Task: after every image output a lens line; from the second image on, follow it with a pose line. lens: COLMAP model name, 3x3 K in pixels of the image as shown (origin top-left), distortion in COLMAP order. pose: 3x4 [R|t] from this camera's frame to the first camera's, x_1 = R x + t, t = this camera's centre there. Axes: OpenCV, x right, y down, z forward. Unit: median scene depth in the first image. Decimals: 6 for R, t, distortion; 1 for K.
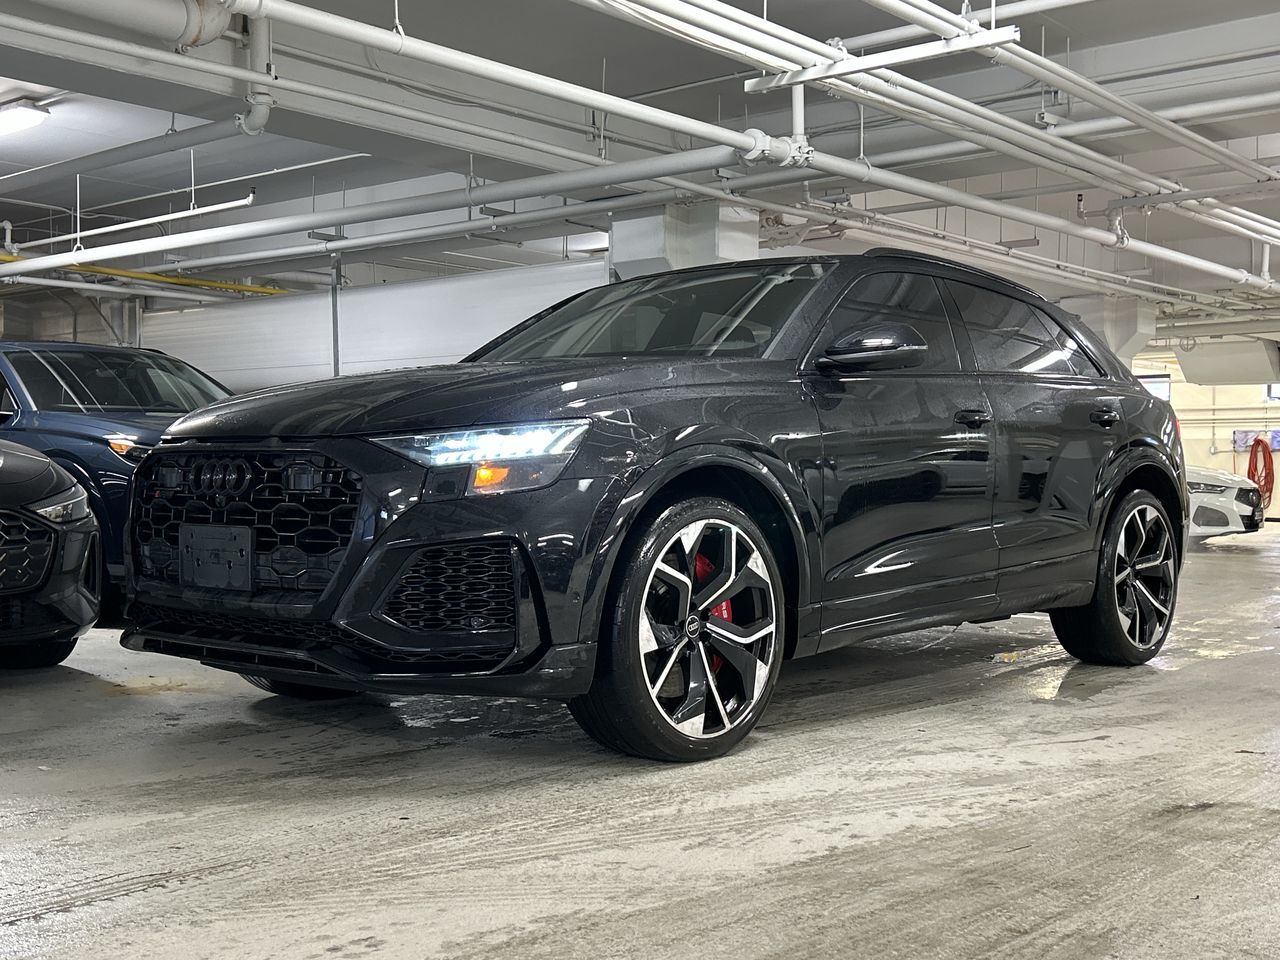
lens RADIAL K [[1445.7, 0, 640.0], [0, 1445.7, 480.0], [0, 0, 1]] dist [0.169511, -0.390463]
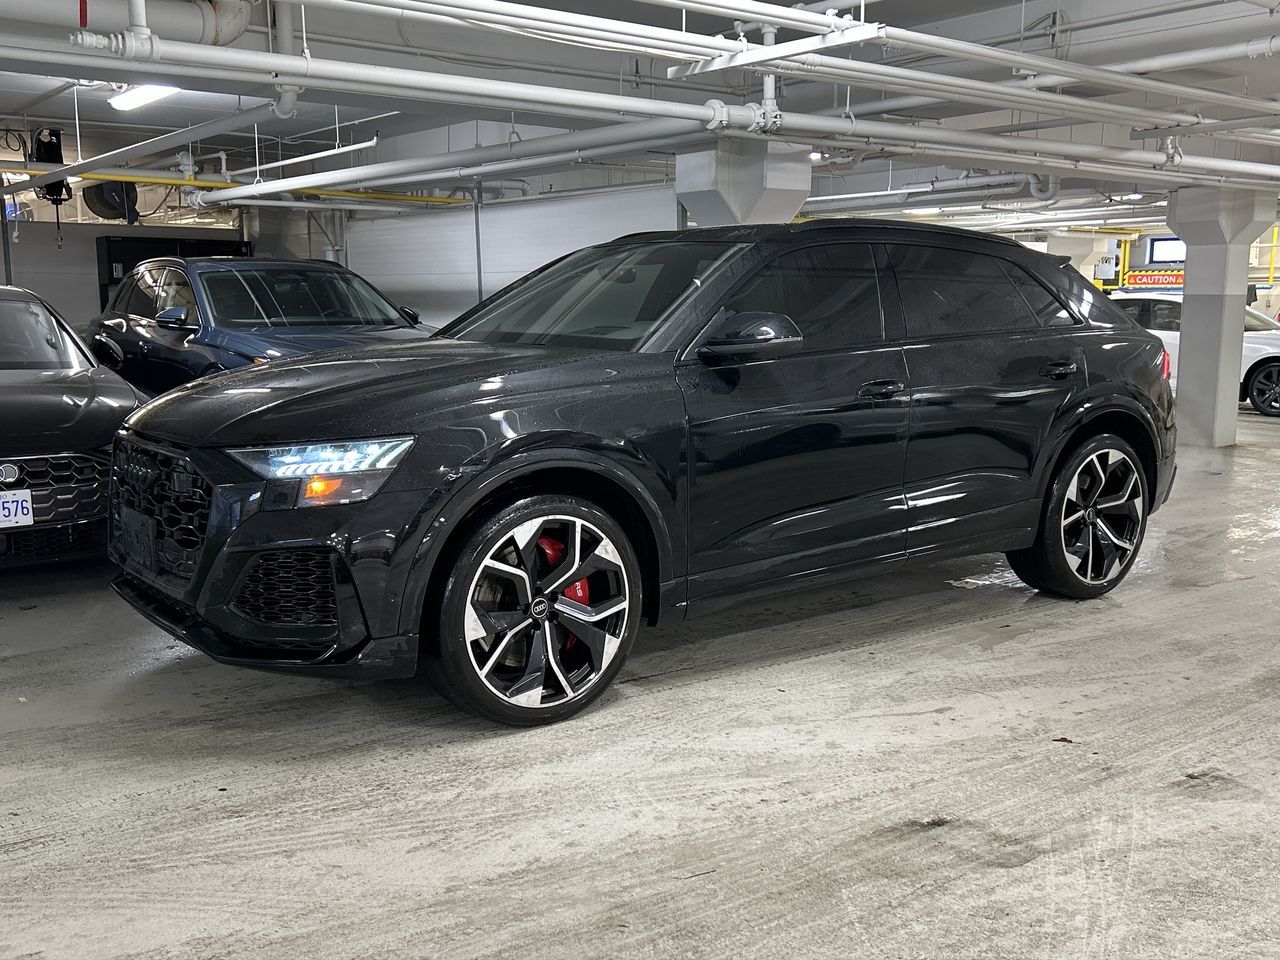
lens RADIAL K [[1227.8, 0, 647.8], [0, 1227.8, 482.8], [0, 0, 1]] dist [0.105453, -0.171190]
pose [[0.978874, 0.029103, -0.202384, 0.308508], [0.000299, 0.989613, 0.143757, -0.131438], [0.204466, -0.140780, 0.968697, 0.108449]]
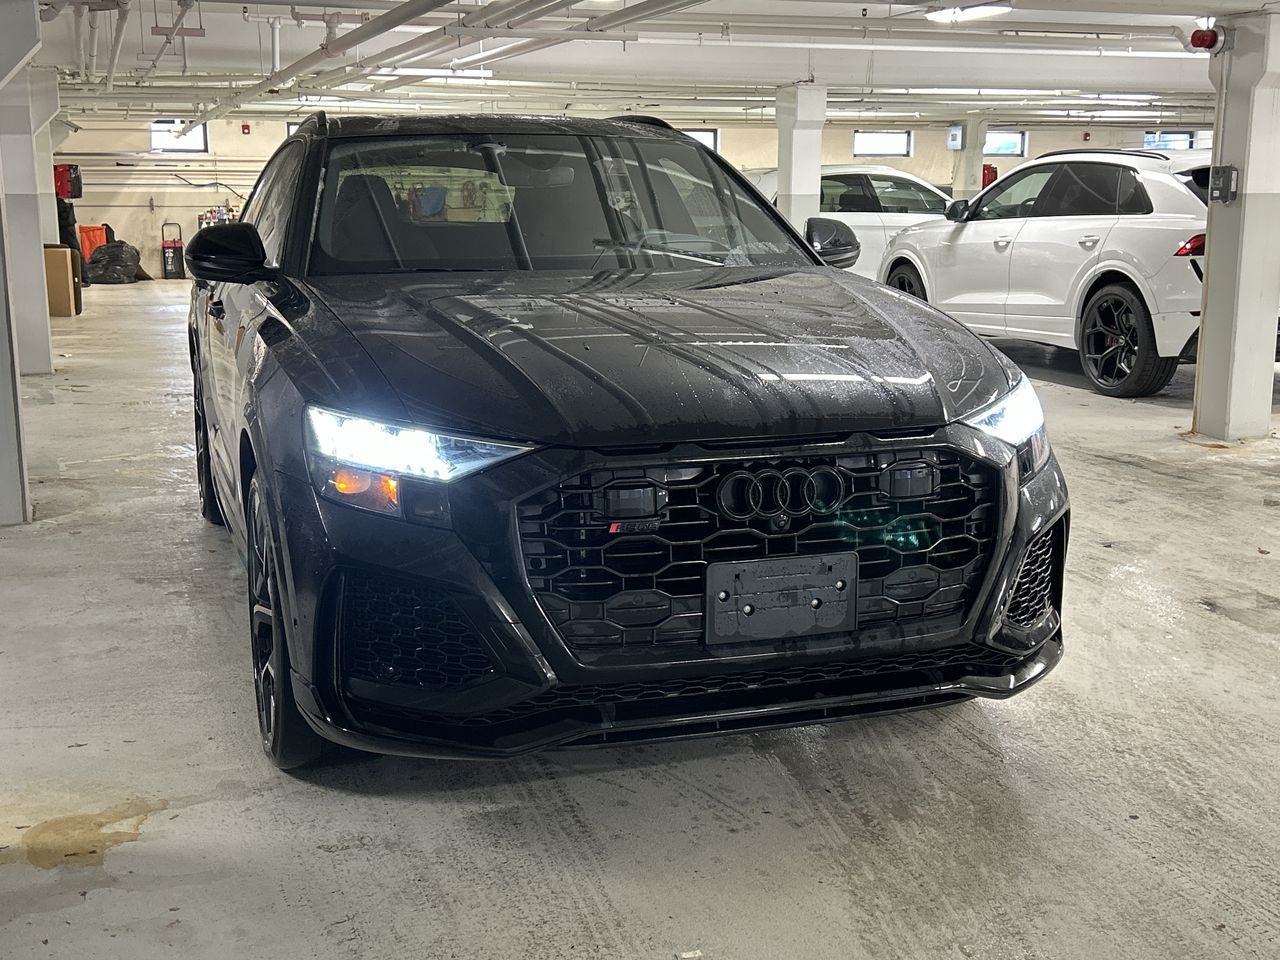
lens RADIAL K [[1445.7, 0, 640.0], [0, 1445.7, 480.0], [0, 0, 1]] dist [0.169511, -0.390463]
pose [[0.515710, -0.169893, 0.839750, -0.927336], [0.006544, 0.980895, 0.194429, -0.150497], [-0.856738, -0.094774, 0.506968, 0.670060]]
